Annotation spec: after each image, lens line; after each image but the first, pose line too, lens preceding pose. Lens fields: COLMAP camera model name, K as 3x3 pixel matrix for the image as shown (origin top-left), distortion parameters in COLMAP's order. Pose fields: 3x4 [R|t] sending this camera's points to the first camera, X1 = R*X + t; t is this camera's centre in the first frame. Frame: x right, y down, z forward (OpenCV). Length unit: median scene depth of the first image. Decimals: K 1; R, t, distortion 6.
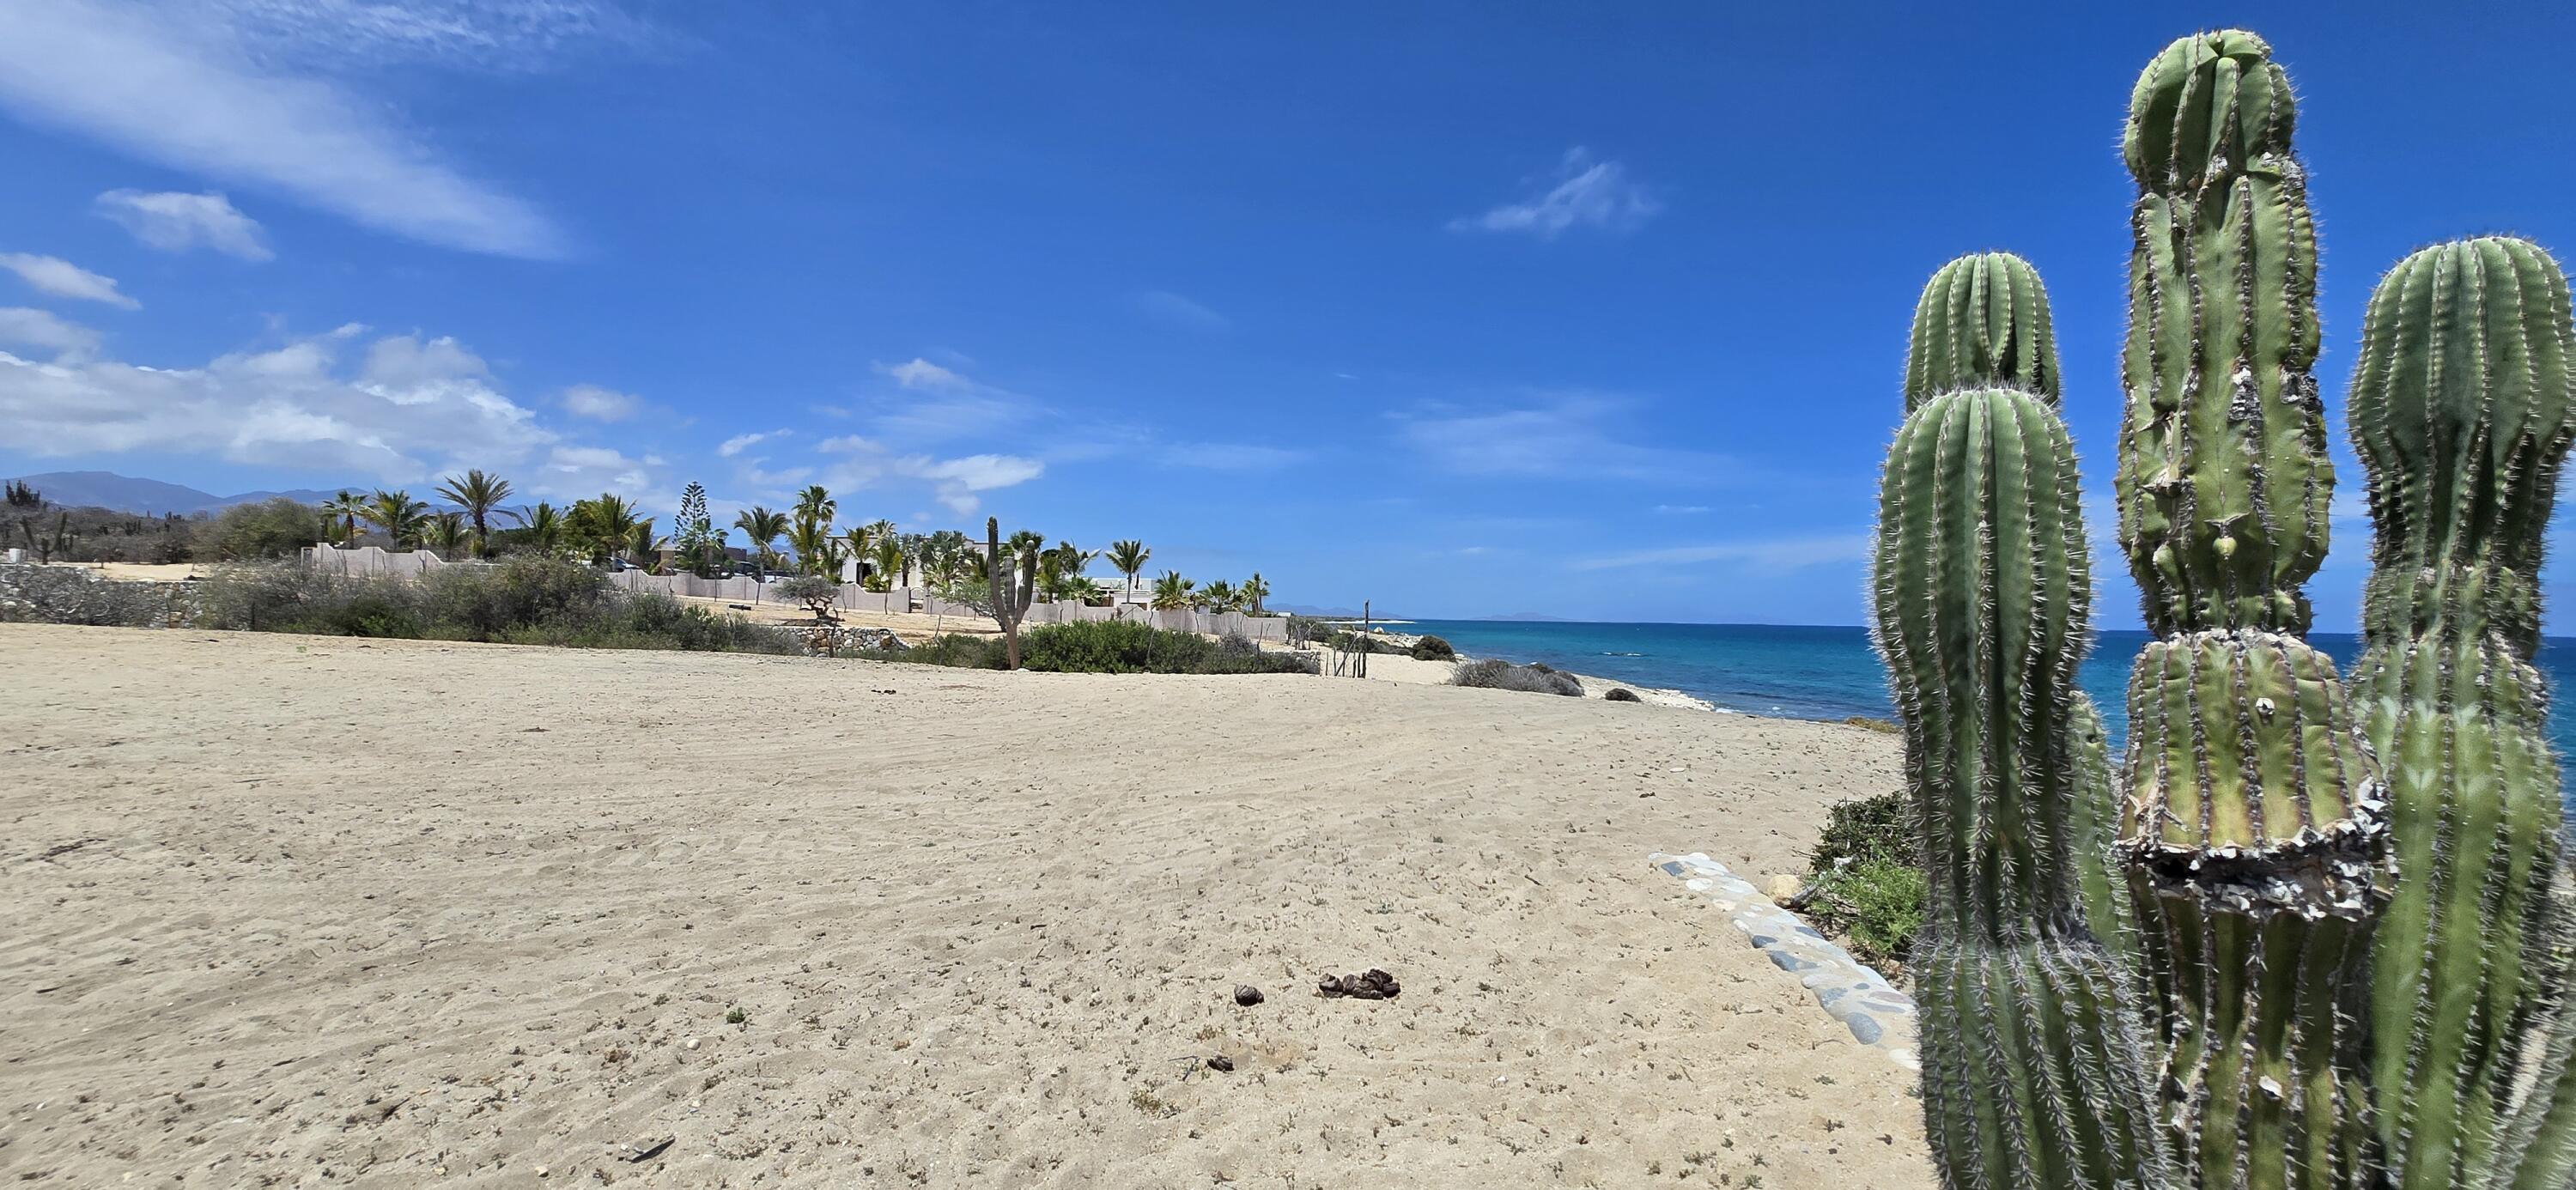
lens RADIAL K [[1040.6, 0, 1291.2], [0, 1040.6, 606.6], [0, 0, 1]] dist [-0.004717, -0.000160]
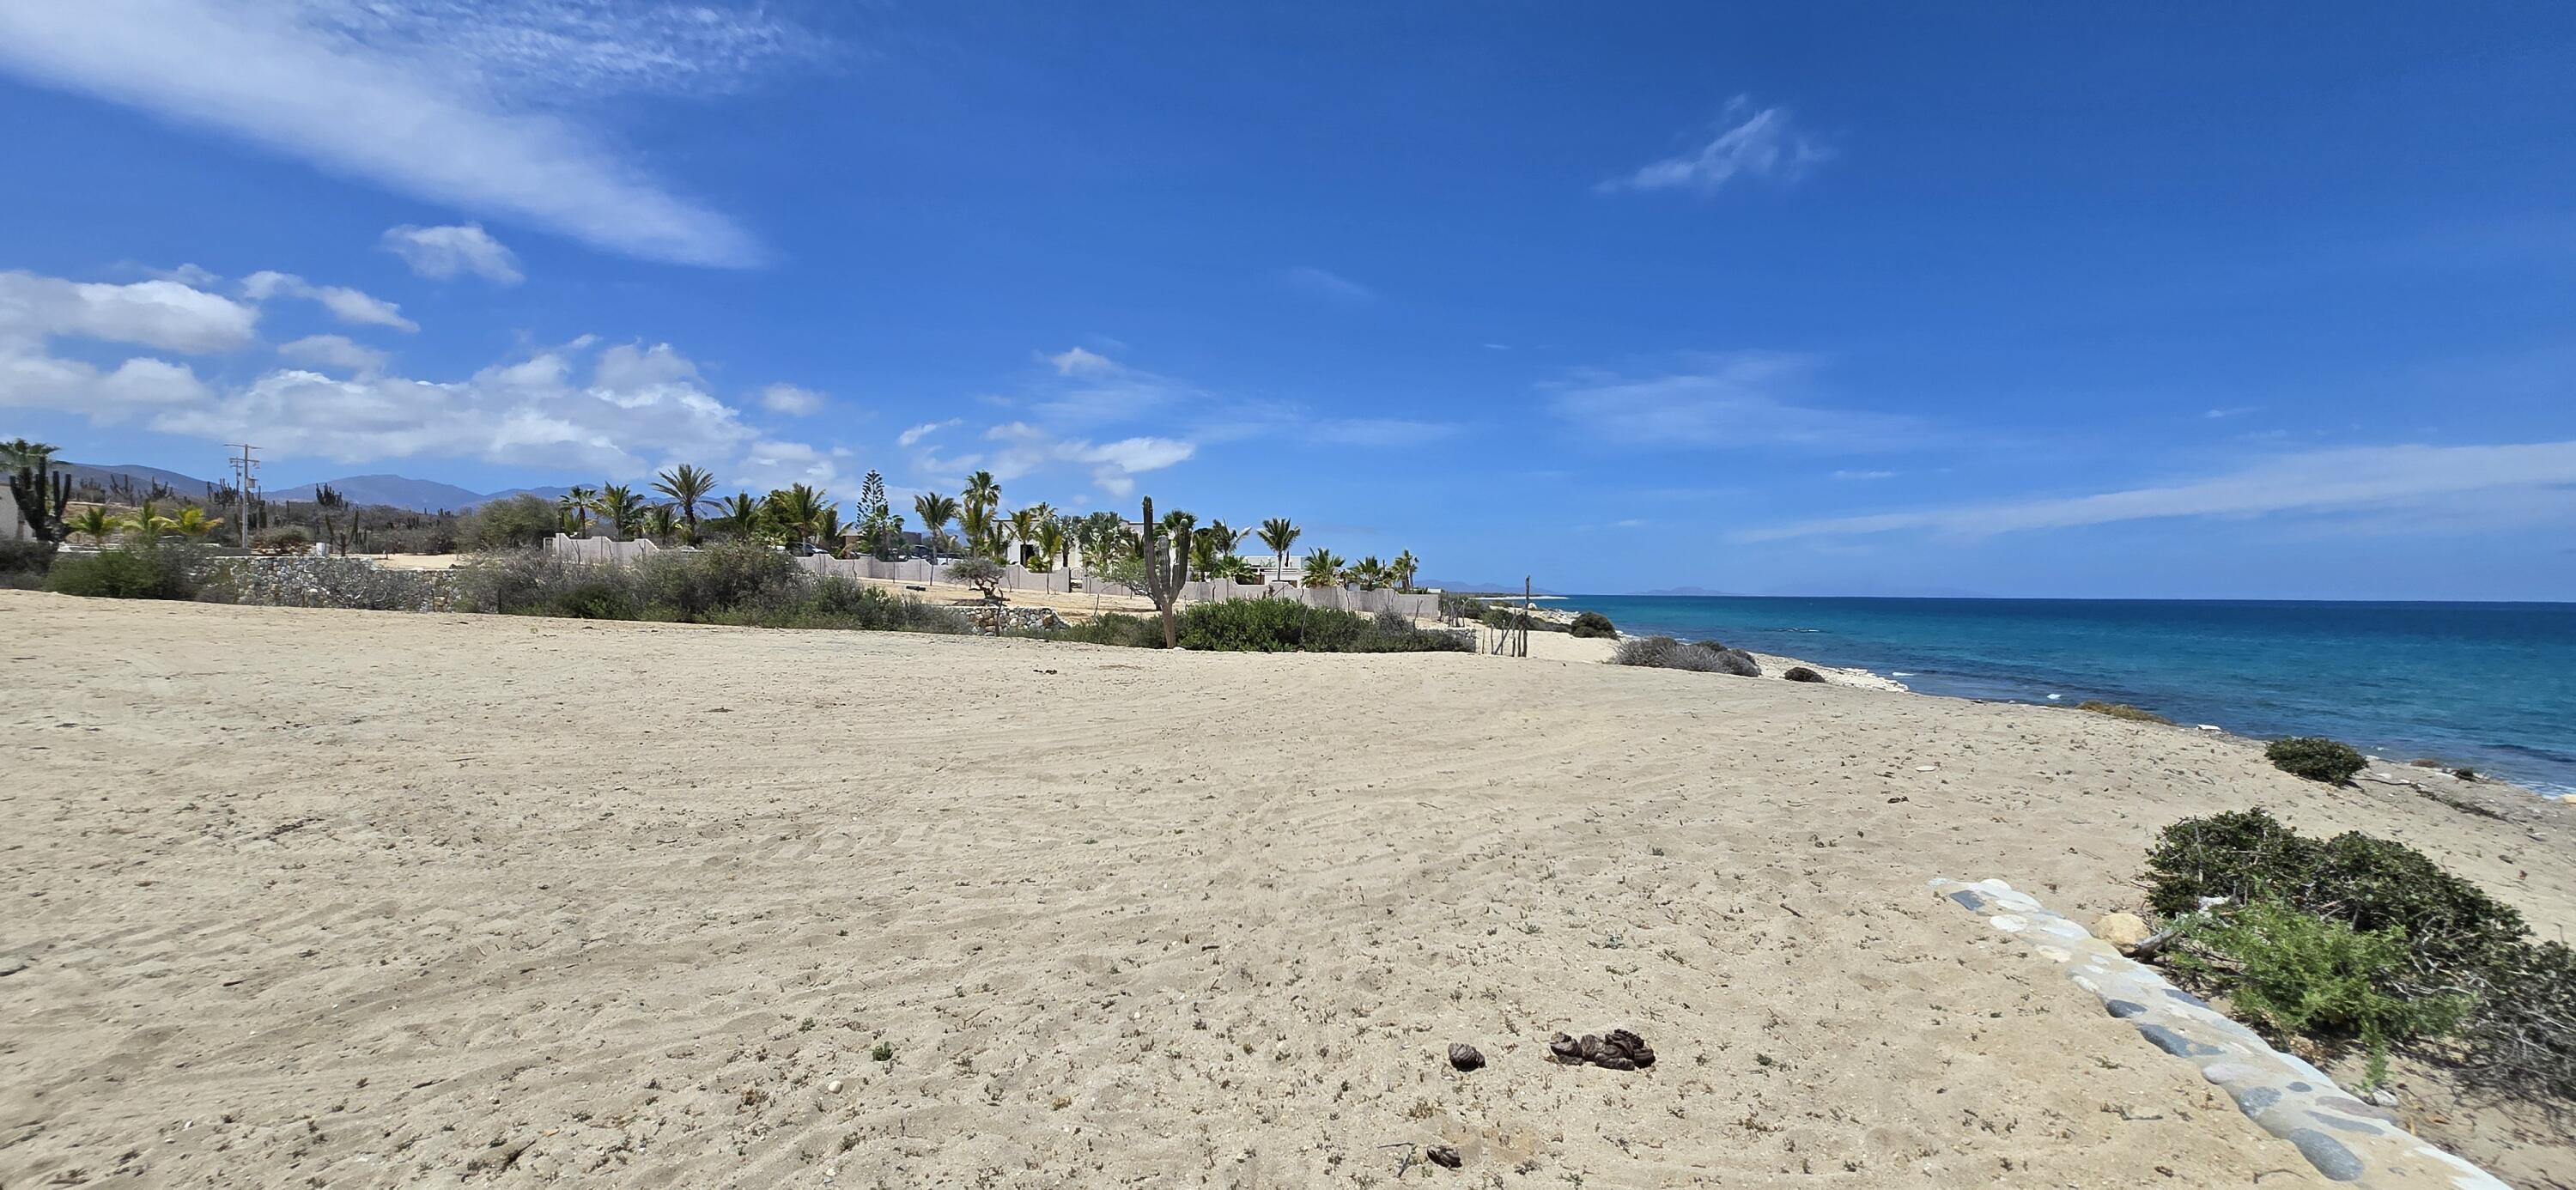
lens RADIAL K [[1040.6, 0, 1288.7], [0, 1040.6, 591.7], [0, 0, 1]] dist [-0.004717, -0.000160]
pose [[0.989521, -0.008095, -0.144160, -0.032589], [0.009227, 0.999932, 0.007185, -0.000746], [0.144092, -0.008440, 0.989528, 0.094344]]
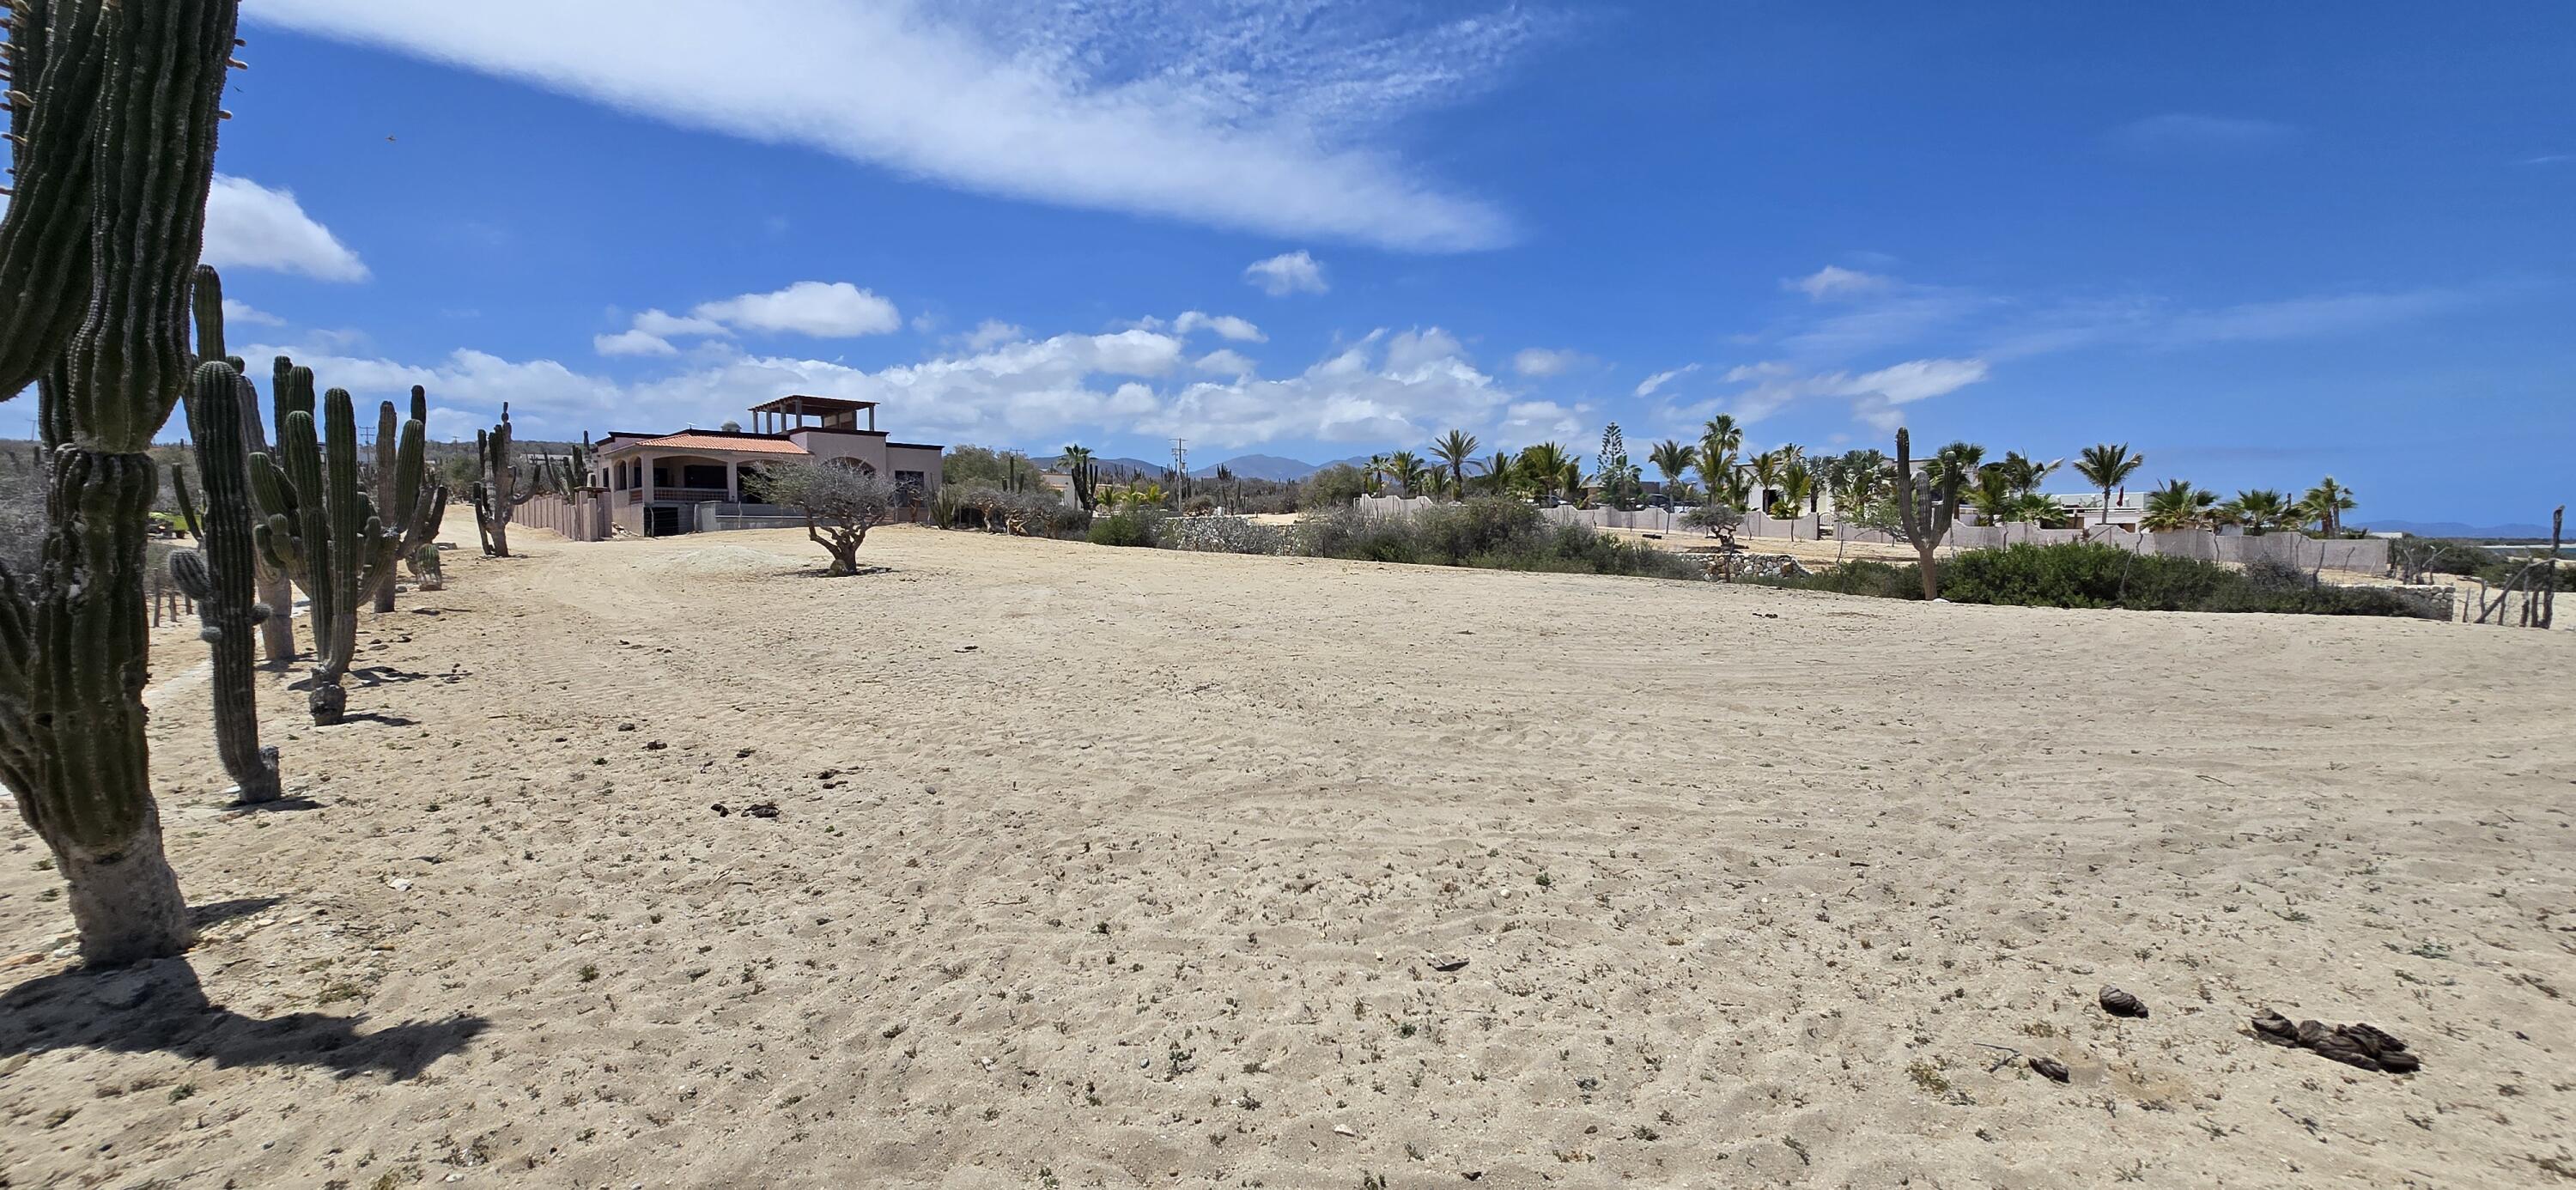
lens RADIAL K [[1040.6, 0, 1302.9], [0, 1040.6, 587.6], [0, 0, 1]] dist [-0.004717, -0.000160]
pose [[0.684173, 0.018287, -0.729091, 0.053641], [0.017948, 0.998961, 0.041898, 0.014985], [0.729099, -0.041751, 0.683133, 0.031050]]
